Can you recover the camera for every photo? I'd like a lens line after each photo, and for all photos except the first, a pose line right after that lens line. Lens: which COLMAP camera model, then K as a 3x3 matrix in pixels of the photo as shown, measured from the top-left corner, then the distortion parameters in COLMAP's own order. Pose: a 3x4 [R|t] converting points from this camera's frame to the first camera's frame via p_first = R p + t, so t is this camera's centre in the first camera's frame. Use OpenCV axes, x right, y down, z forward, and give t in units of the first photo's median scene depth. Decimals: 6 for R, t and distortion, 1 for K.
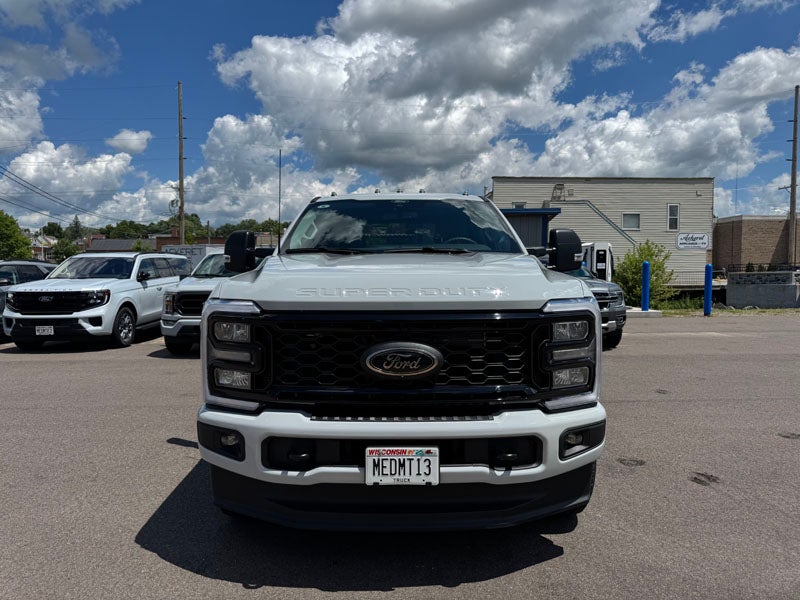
lens RADIAL K [[618.5, 0, 400.0], [0, 618.5, 300.0], [0, 0, 1]] dist [-0.008775, -0.005196]
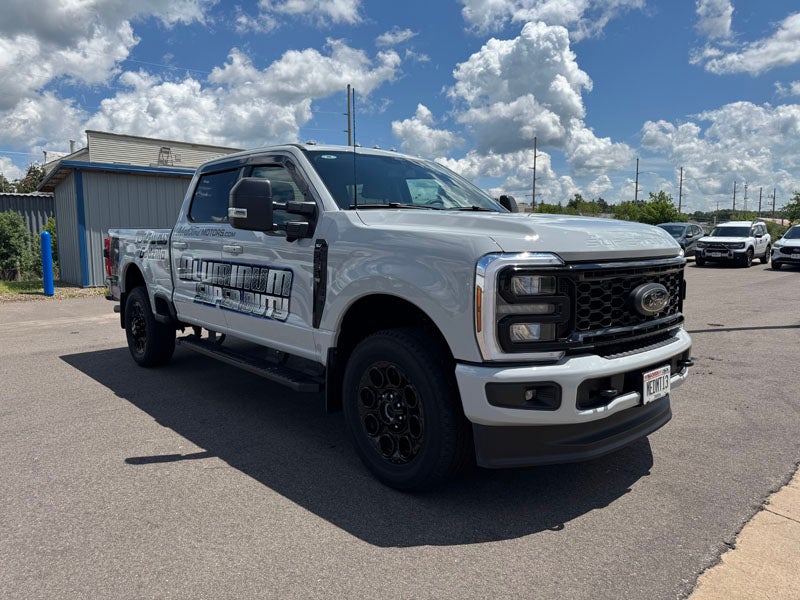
lens RADIAL K [[573.7, 0, 400.0], [0, 573.7, 300.0], [0, 0, 1]] dist [-0.000255, -0.007506]
pose [[0.735706, -0.067254, 0.673953, -1.022706], [0.024807, 0.997066, 0.072418, 0.005248], [-0.676846, -0.036560, 0.735216, 0.464406]]
